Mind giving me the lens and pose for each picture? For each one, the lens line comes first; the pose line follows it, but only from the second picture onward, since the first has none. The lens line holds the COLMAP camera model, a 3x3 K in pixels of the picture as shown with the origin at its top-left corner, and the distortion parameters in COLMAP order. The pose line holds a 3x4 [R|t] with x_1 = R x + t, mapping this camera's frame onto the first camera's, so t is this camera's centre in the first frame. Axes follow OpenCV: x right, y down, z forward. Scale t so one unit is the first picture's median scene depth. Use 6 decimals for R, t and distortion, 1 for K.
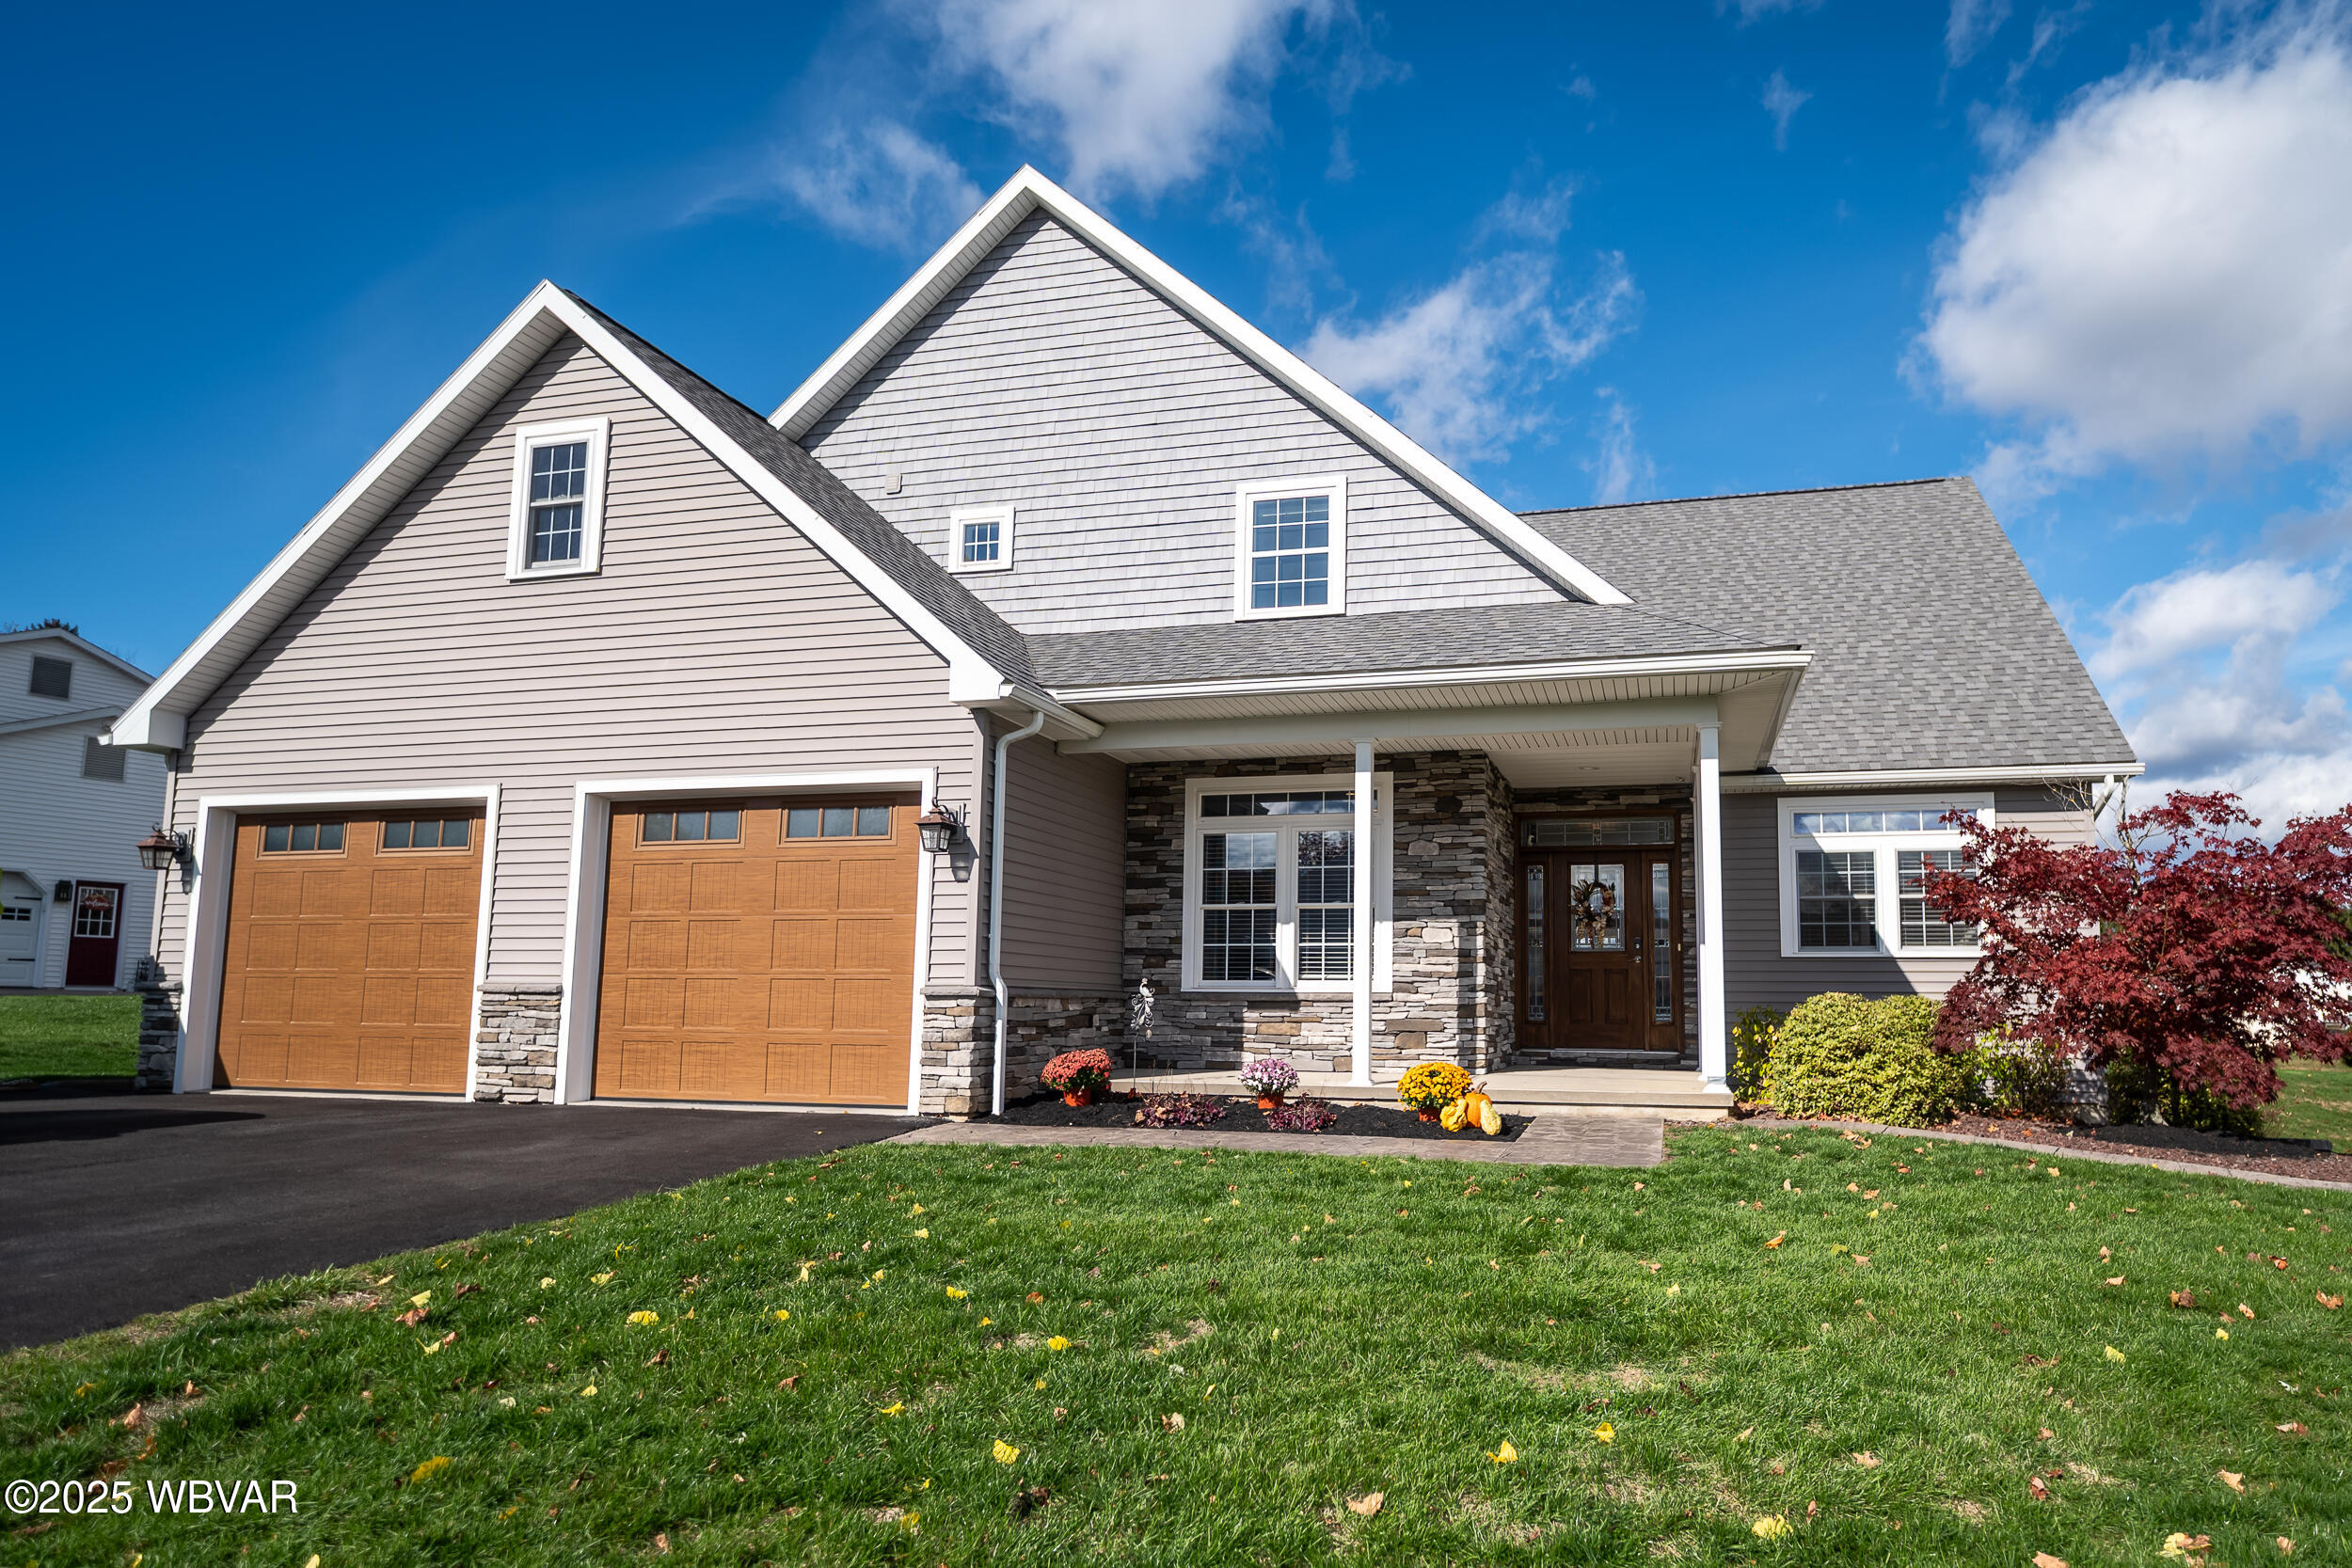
lens RADIAL K [[1224.3, 0, 1175.4], [0, 1224.3, 855.6], [0, 0, 1]] dist [-0.003278, -0.000524]
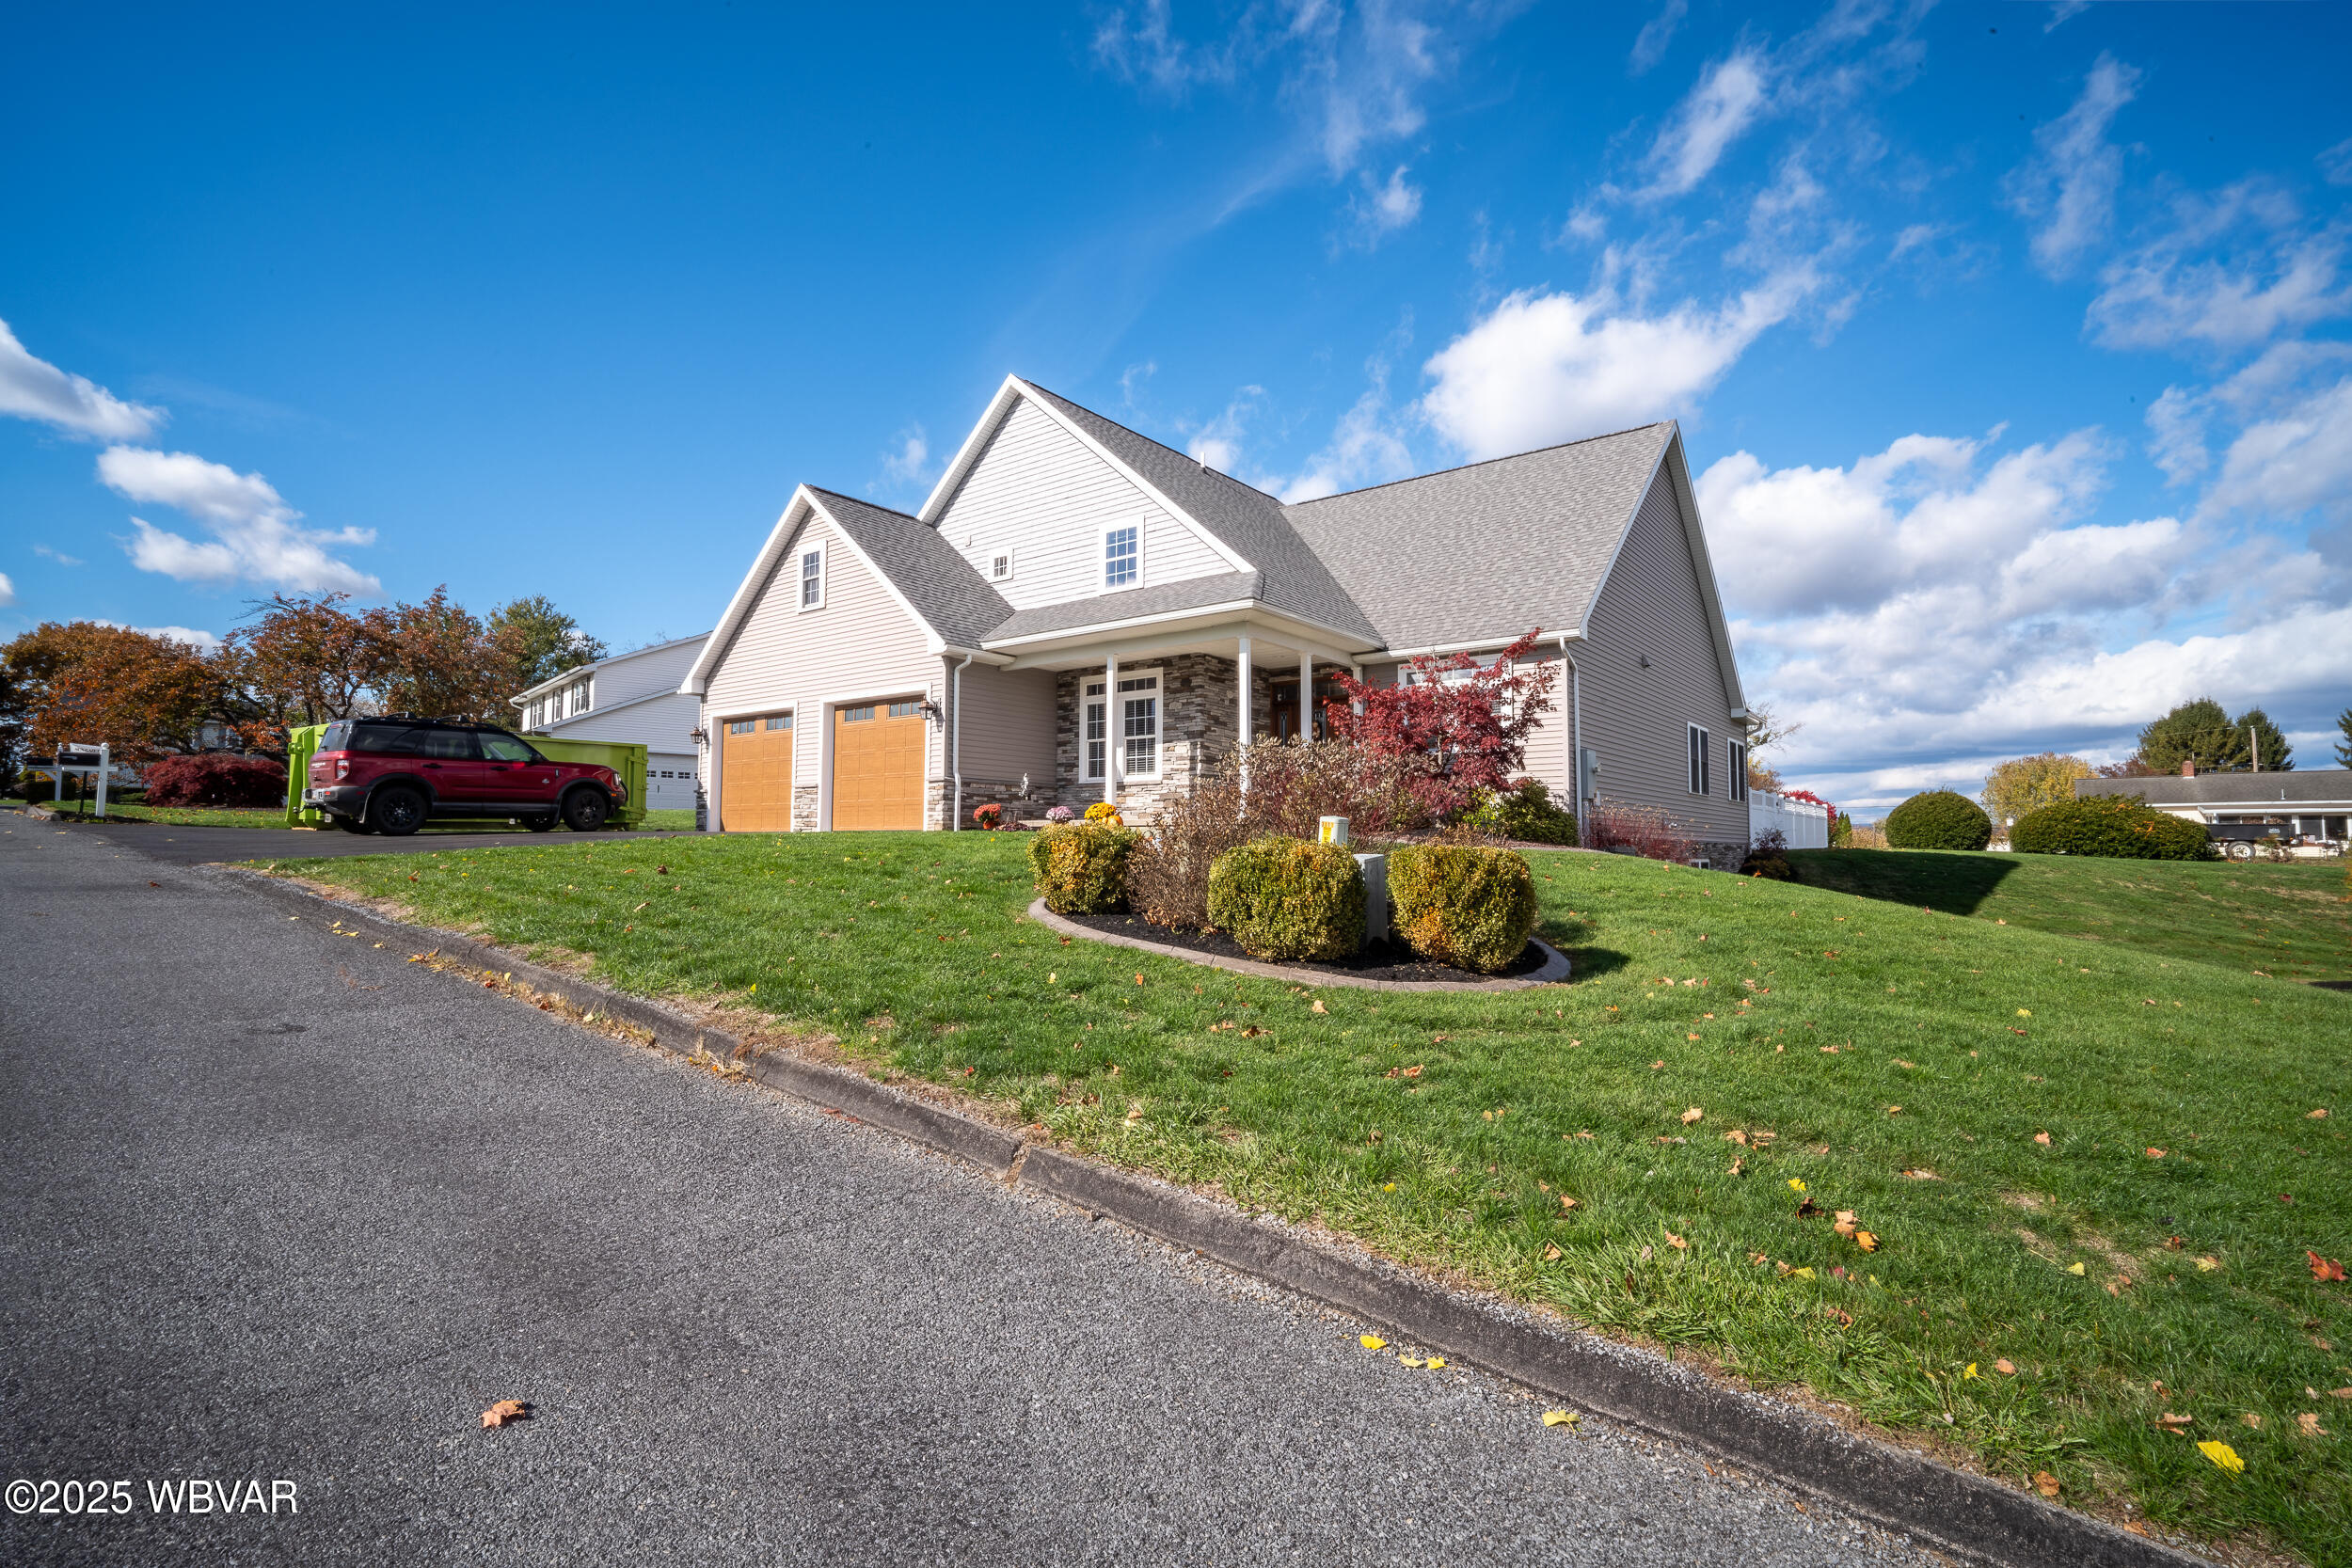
lens RADIAL K [[1100.7, 0, 1178.4], [0, 1100.7, 773.2], [0, 0, 1]] dist [0.000893, 0.000008]
pose [[0.910405, -0.030998, -0.412556, 0.956037], [0.045948, 0.998596, 0.026365, 0.057311], [0.411160, -0.042959, 0.910551, -0.618927]]
